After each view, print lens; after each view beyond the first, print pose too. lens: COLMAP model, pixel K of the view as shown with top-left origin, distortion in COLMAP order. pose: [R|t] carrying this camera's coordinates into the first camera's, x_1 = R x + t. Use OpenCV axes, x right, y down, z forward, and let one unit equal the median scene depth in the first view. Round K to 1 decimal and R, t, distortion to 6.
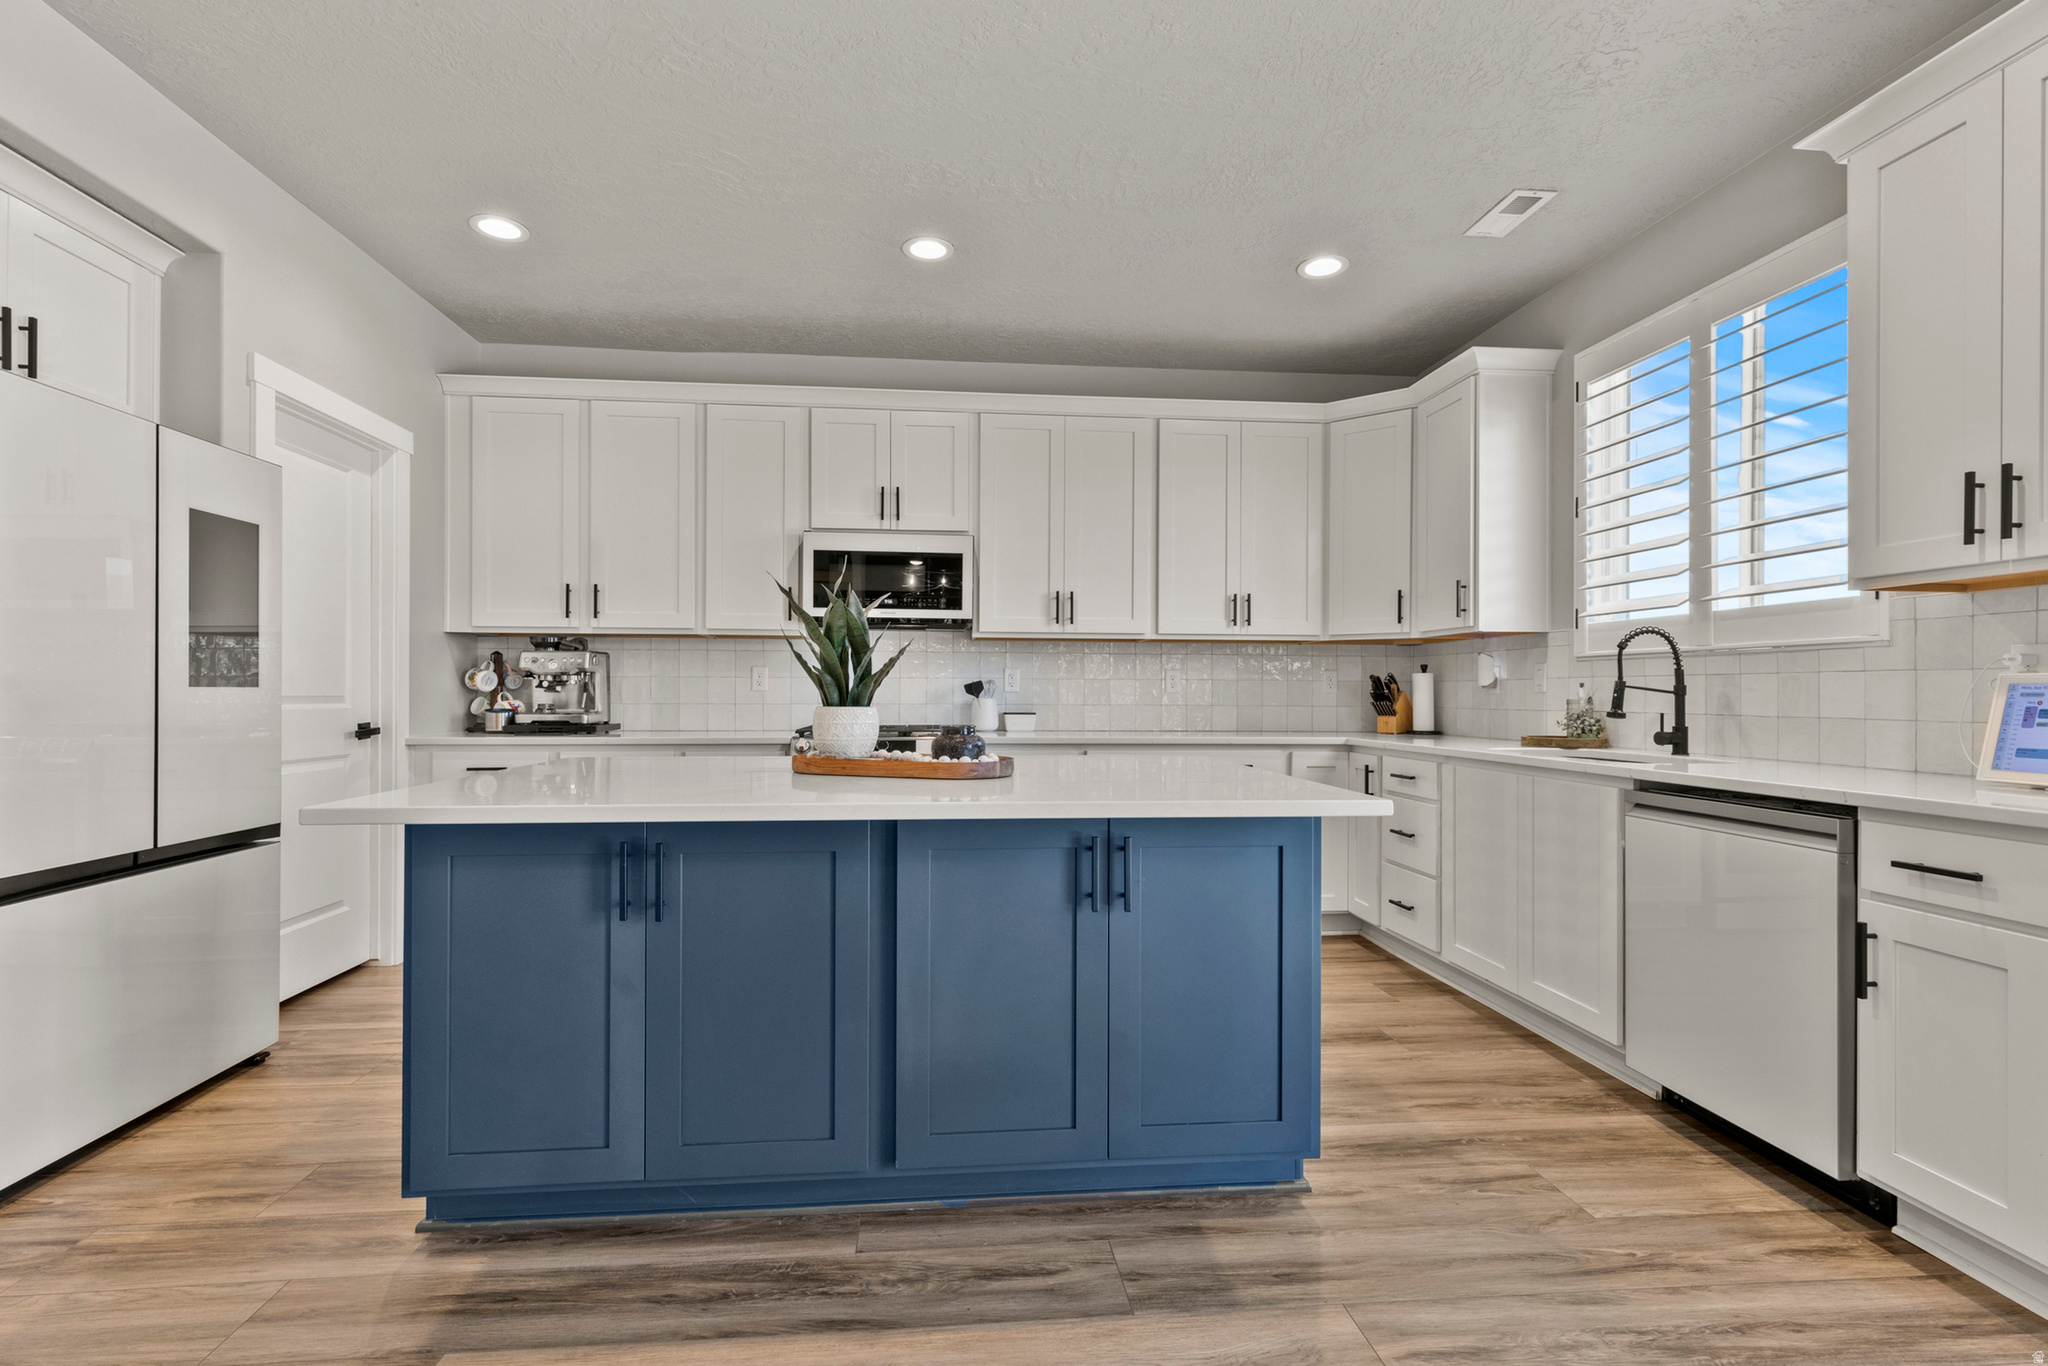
lens RADIAL K [[926.1, 0, 1009.0], [0, 926.1, 684.0], [0, 0, 1]] dist [0.002292, -0.000226]
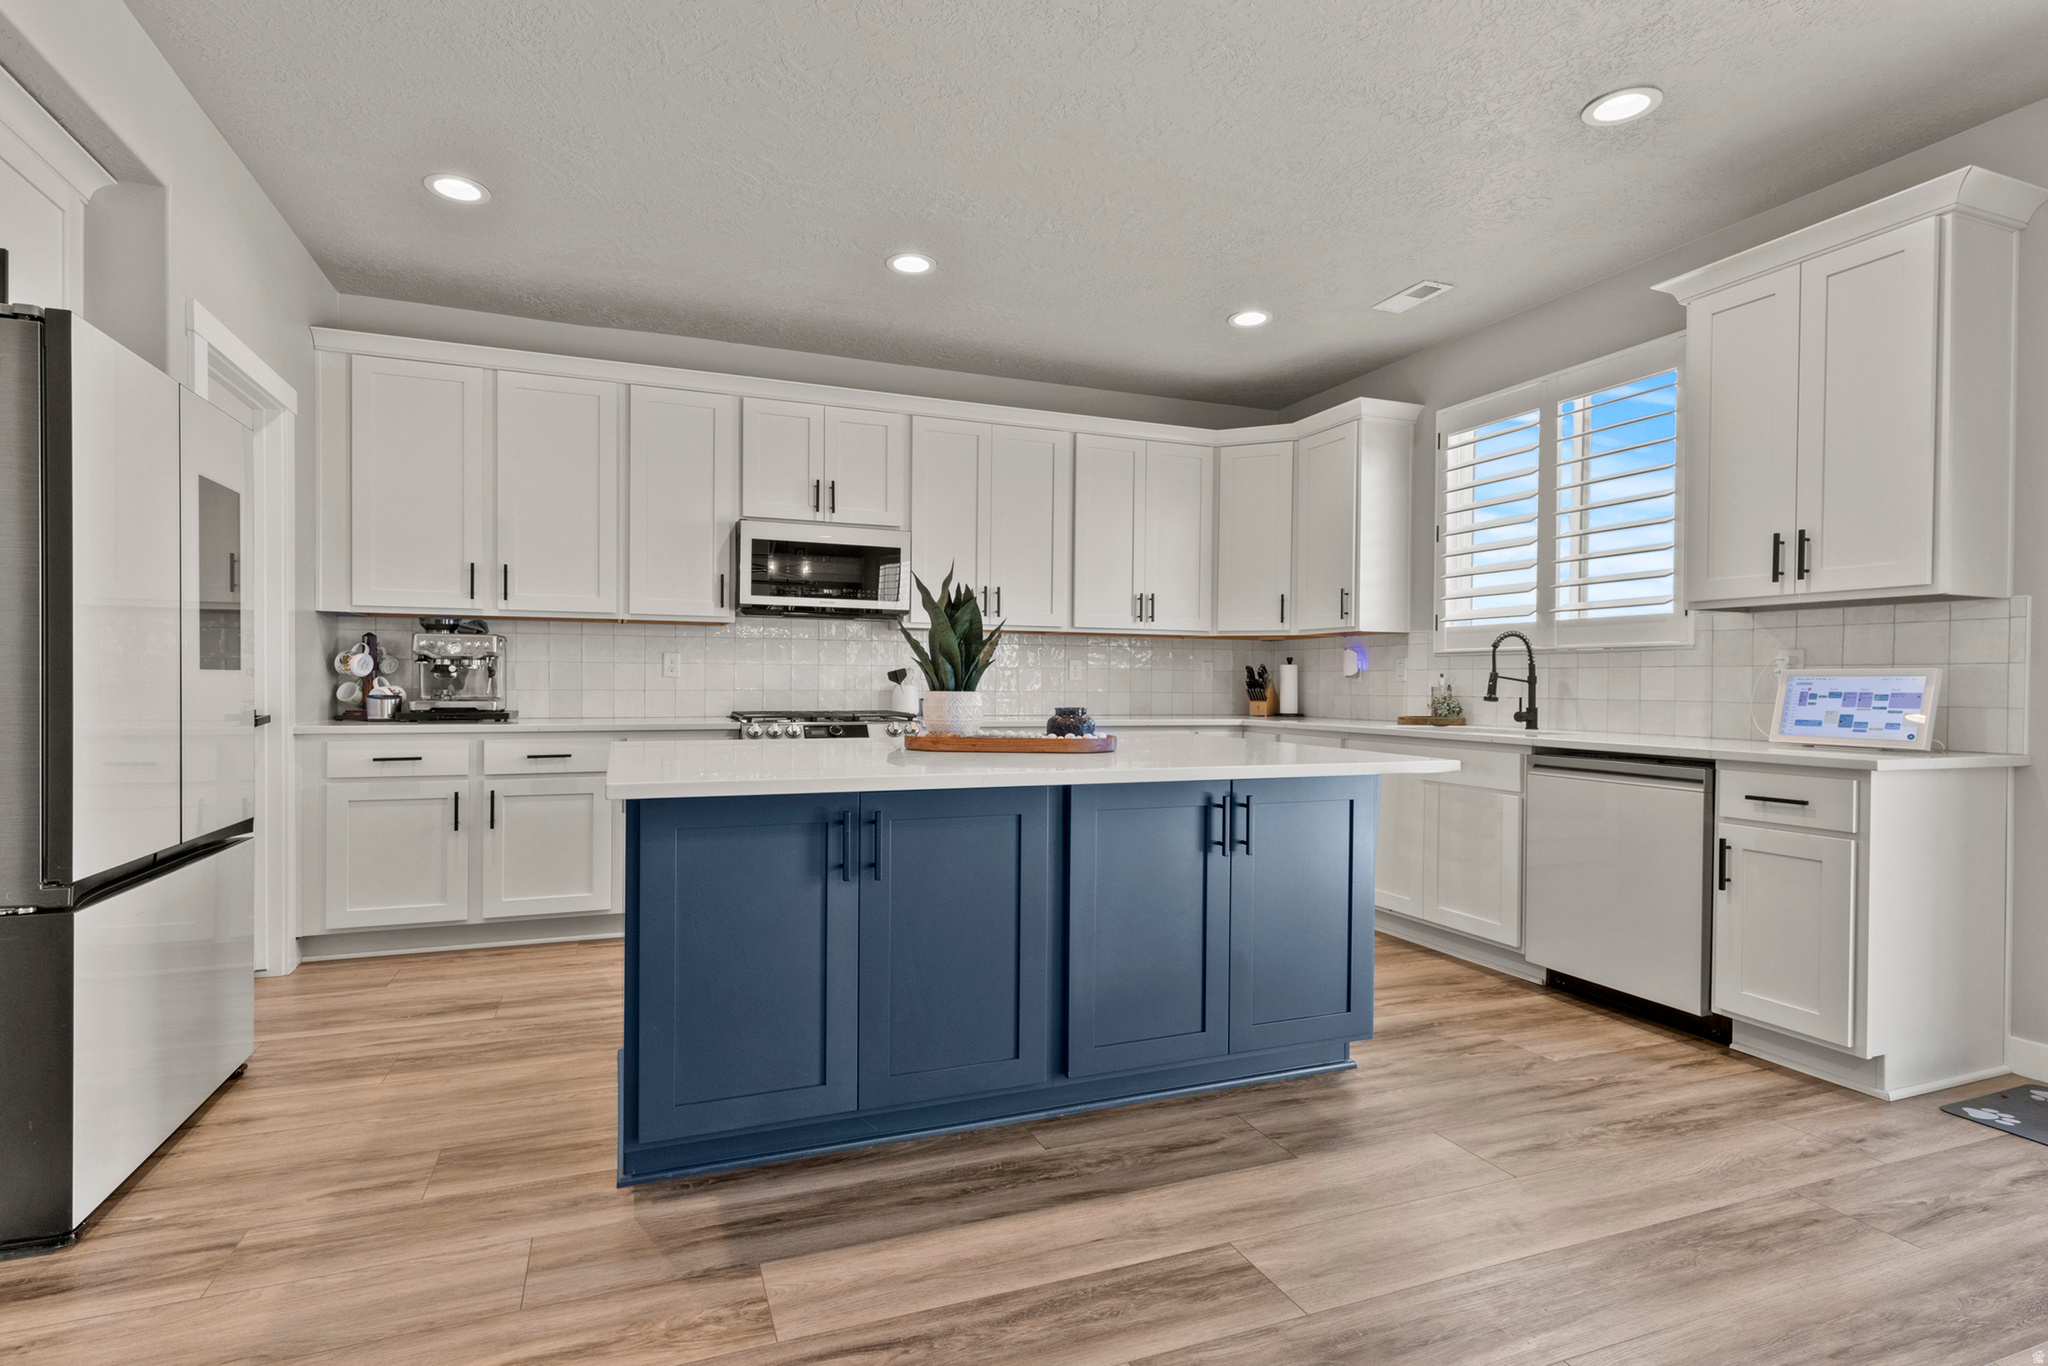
lens RADIAL K [[926.1, 0, 987.4], [0, 926.1, 684.8], [0, 0, 1]] dist [0.002292, -0.000226]
pose [[0.969879, 0.003177, 0.243566, -0.275752], [-0.006483, 0.999897, 0.012775, 0.001300], [-0.243501, -0.013969, 0.969800, -0.066531]]
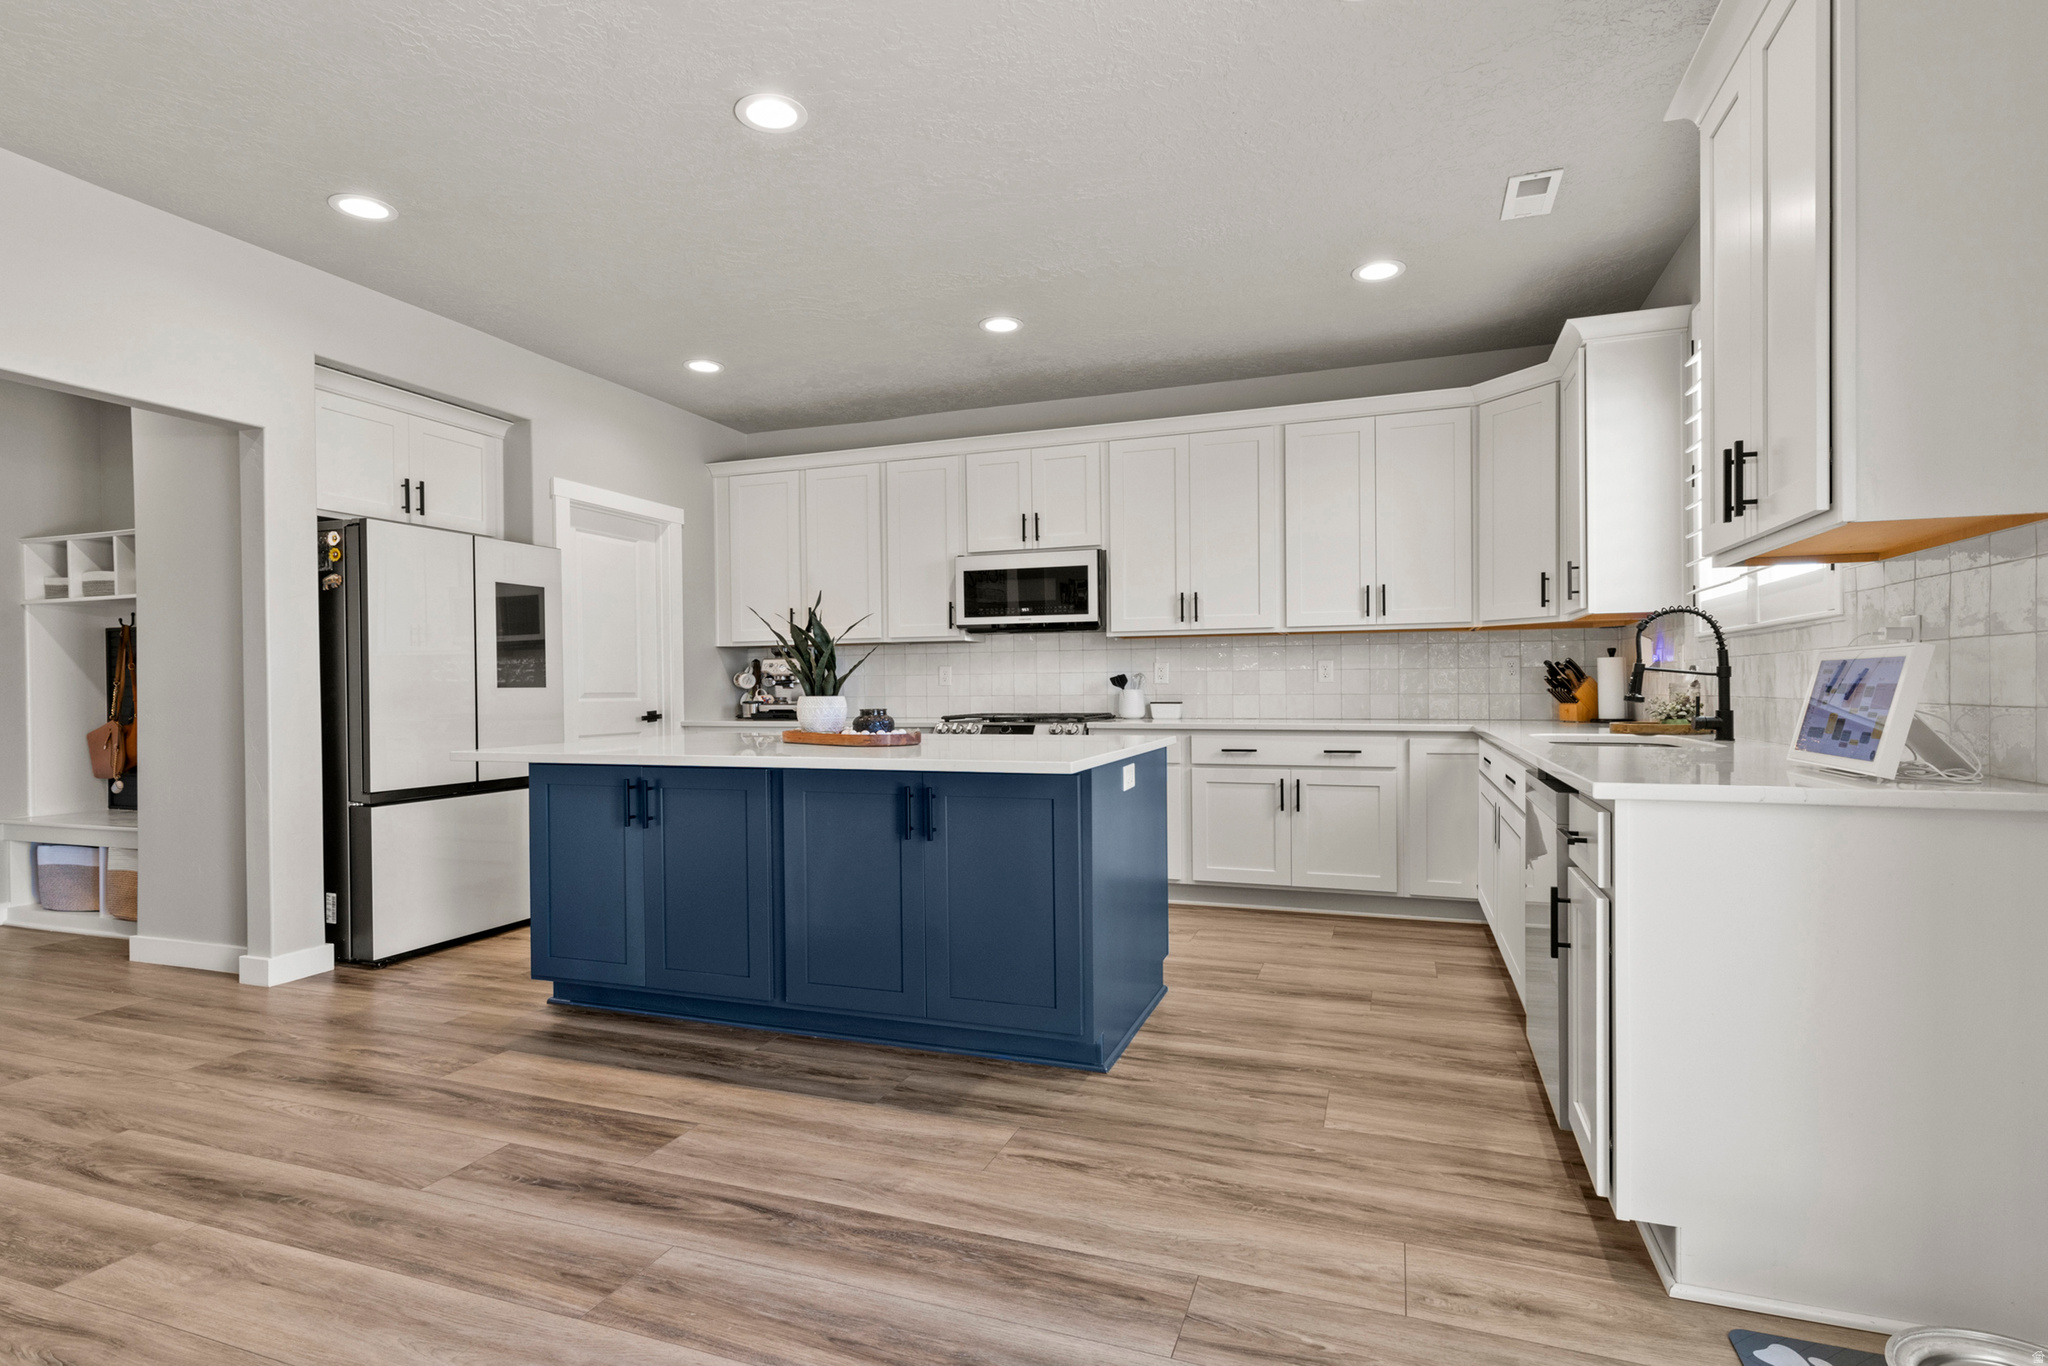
lens RADIAL K [[926.1, 0, 1058.7], [0, 926.1, 685.7], [0, 0, 1]] dist [0.002292, -0.000226]
pose [[0.918037, -0.013008, -0.396281, 0.455259], [0.016281, 0.999855, 0.004896, 0.004837], [0.396160, -0.010947, 0.918116, -0.106005]]
